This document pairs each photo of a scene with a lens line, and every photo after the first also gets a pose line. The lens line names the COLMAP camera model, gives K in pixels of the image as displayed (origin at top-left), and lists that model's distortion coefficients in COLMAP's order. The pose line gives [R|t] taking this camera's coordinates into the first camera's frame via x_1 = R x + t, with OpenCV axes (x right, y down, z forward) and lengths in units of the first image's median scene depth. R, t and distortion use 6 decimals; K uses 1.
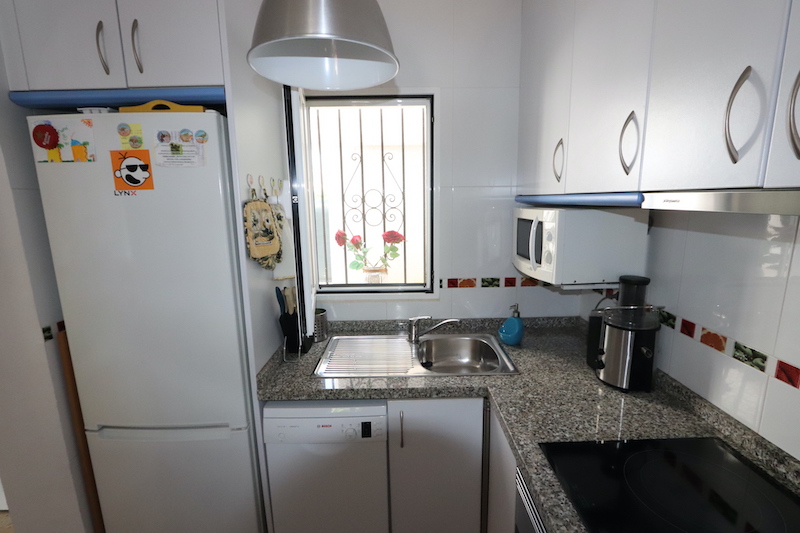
lens RADIAL K [[370.9, 0, 402.1], [0, 370.9, 271.1], [0, 0, 1]] dist [-0.020738, 0.003765]
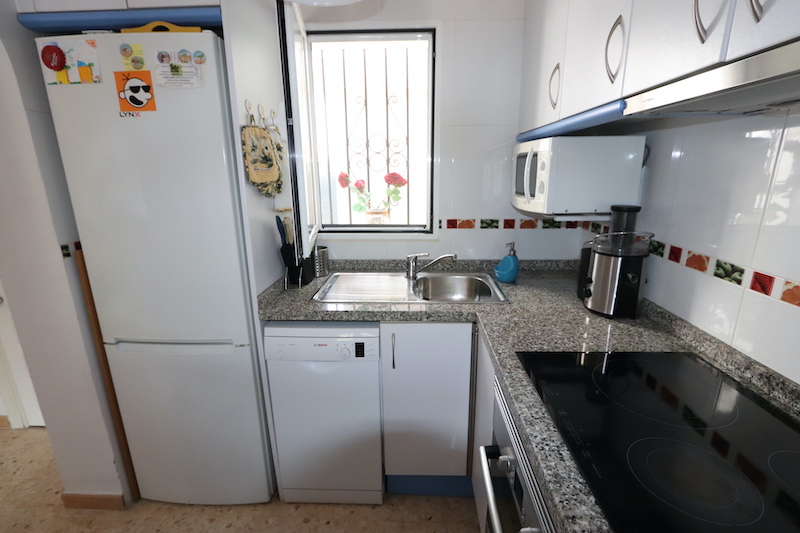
lens RADIAL K [[370.9, 0, 402.4], [0, 370.9, 271.5], [0, 0, 1]] dist [-0.020738, 0.003765]
pose [[0.998951, 0.019227, -0.041561, 0.068944], [-0.015997, 0.996926, 0.076703, 0.130288], [0.042908, -0.075957, 0.996187, -0.038839]]
